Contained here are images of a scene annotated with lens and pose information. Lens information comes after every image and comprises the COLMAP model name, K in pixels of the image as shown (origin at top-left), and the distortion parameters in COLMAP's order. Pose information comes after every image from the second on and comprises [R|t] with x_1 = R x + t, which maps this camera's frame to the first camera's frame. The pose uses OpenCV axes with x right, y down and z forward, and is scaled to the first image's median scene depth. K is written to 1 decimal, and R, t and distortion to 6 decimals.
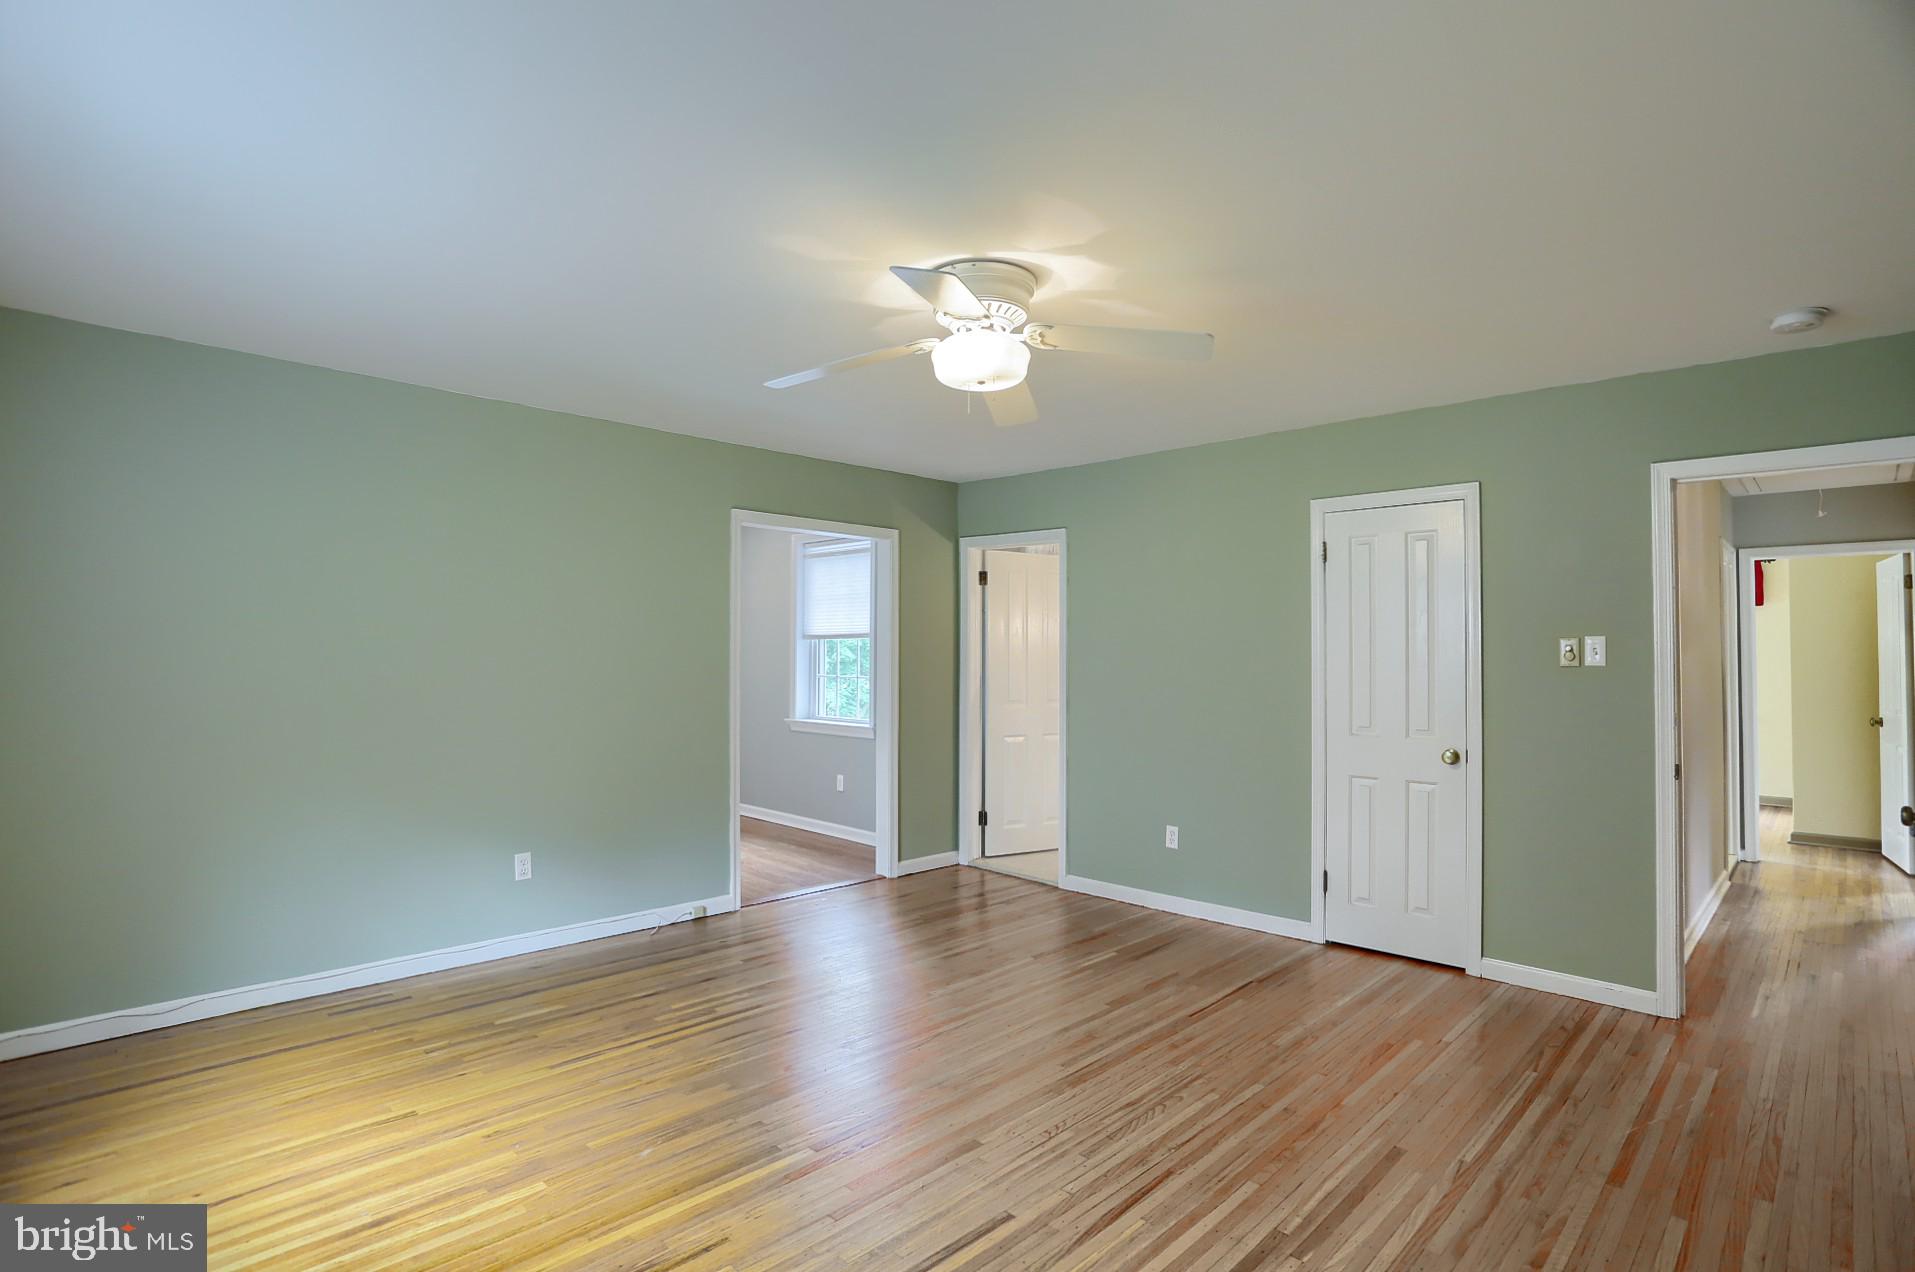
lens RADIAL K [[945.6, 0, 957.5], [0, 945.6, 636.0], [0, 0, 1]] dist [-0.077243, 0.035377]
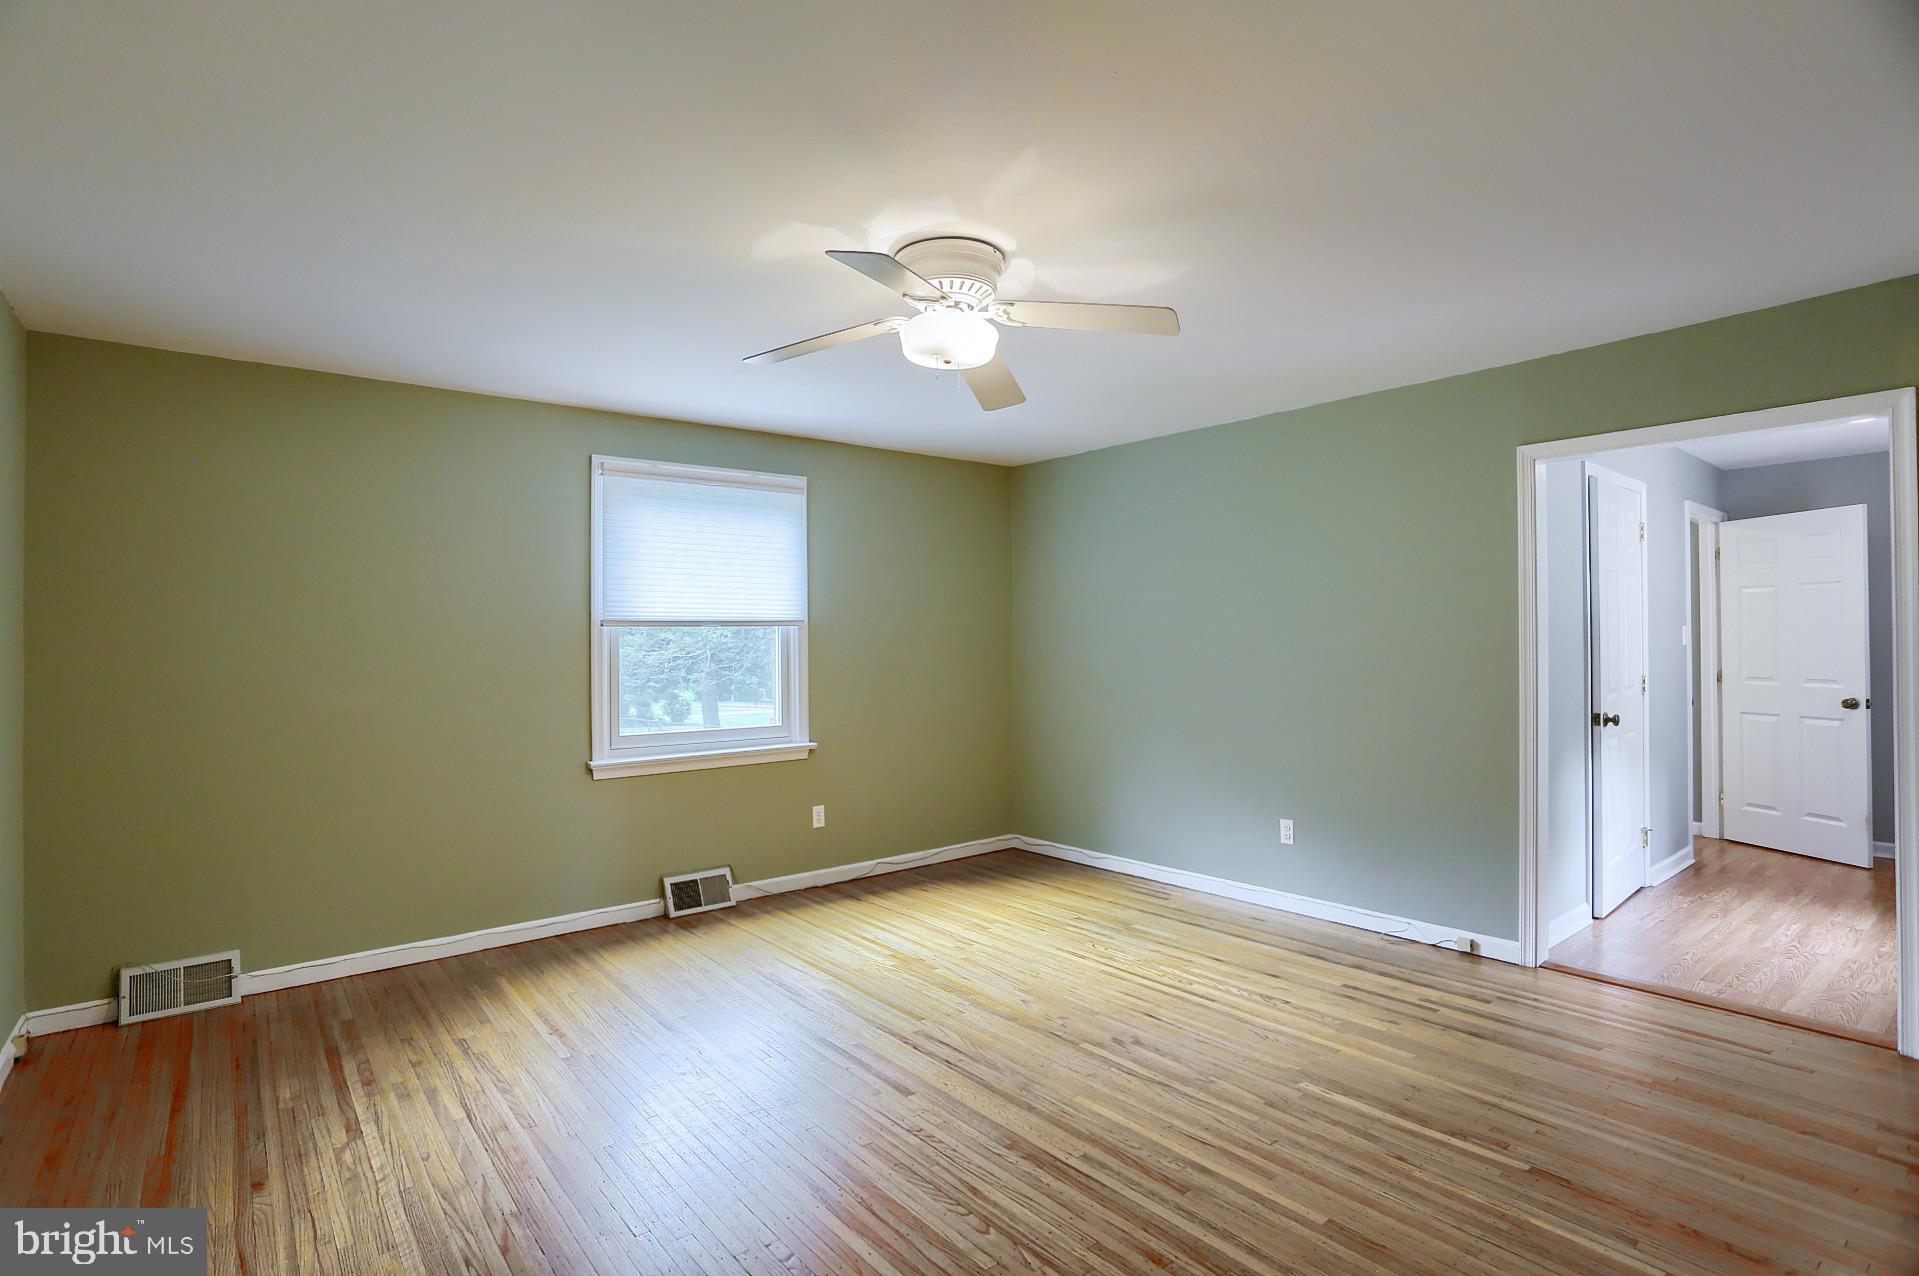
lens RADIAL K [[947.6, 0, 959.5], [0, 947.6, 638.0], [0, 0, 1]] dist [-0.077243, 0.035377]
pose [[-0.110145, -0.005285, -0.993901, 0.828200], [0.032496, 0.999432, -0.008916, 0.018509], [0.993384, -0.033280, -0.109911, 0.899504]]
